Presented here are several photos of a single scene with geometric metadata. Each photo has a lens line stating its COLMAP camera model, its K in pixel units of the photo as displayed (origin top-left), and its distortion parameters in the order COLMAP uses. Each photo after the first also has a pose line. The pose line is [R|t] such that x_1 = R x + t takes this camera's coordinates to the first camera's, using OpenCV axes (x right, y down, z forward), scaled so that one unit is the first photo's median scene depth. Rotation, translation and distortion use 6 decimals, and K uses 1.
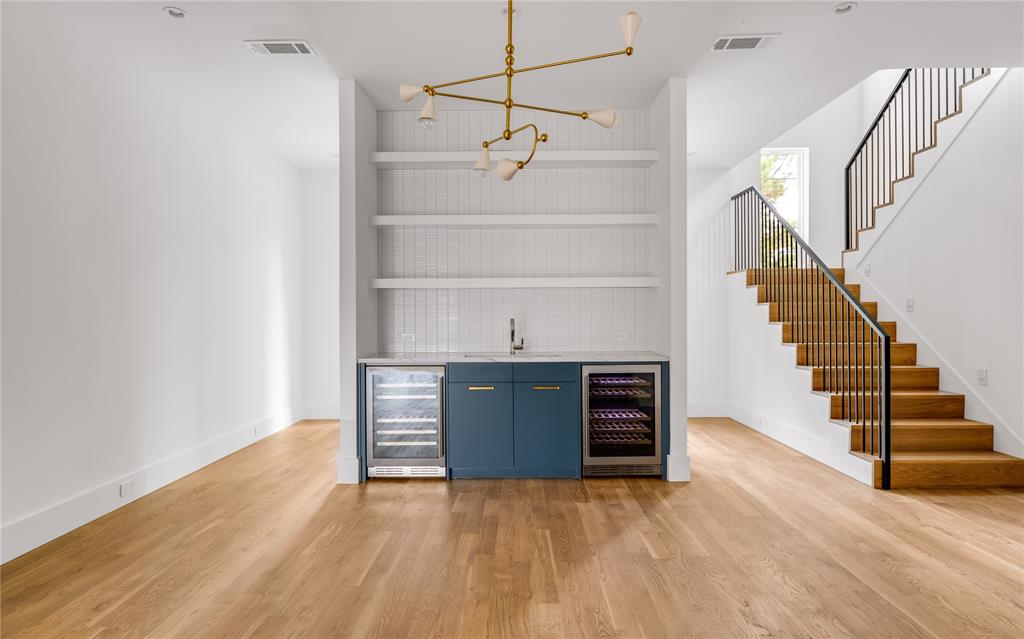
lens RADIAL K [[582.0, 0, 512.4], [0, 582.0, 317.5], [0, 0, 1]] dist [-0.049372, -0.000446]
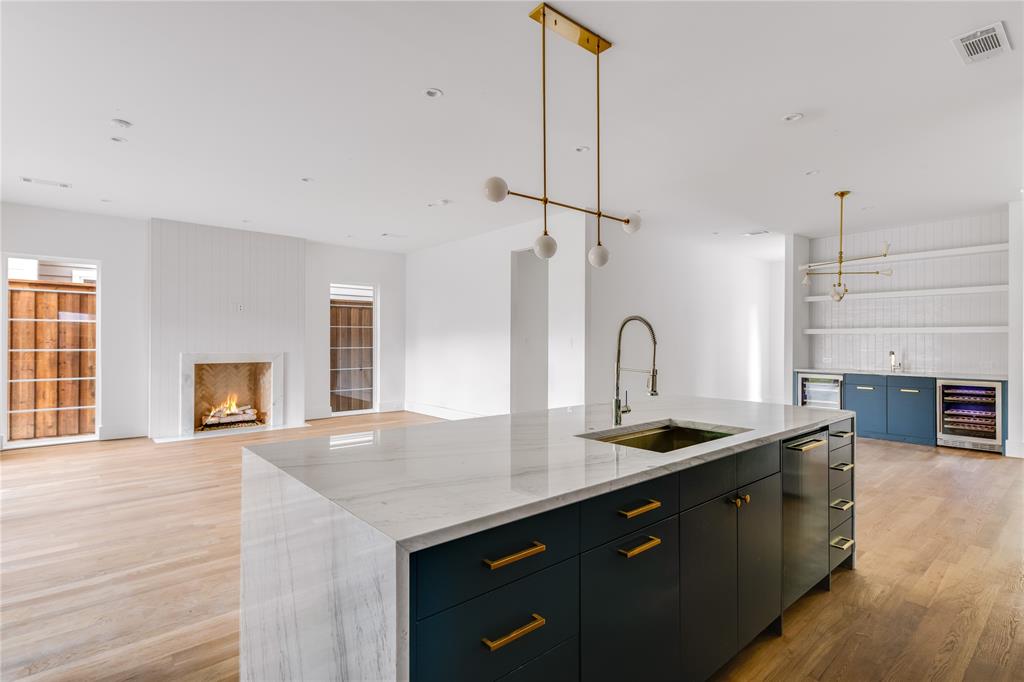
lens RADIAL K [[504.0, 0, 511.1], [0, 504.0, 342.3], [0, 0, 1]] dist [-0.003040, -0.000459]
pose [[0.664063, 0.008124, -0.747633, 0.392144], [-0.011305, 0.999936, 0.000824, -0.014380], [0.747591, 0.007905, 0.664112, -0.919952]]
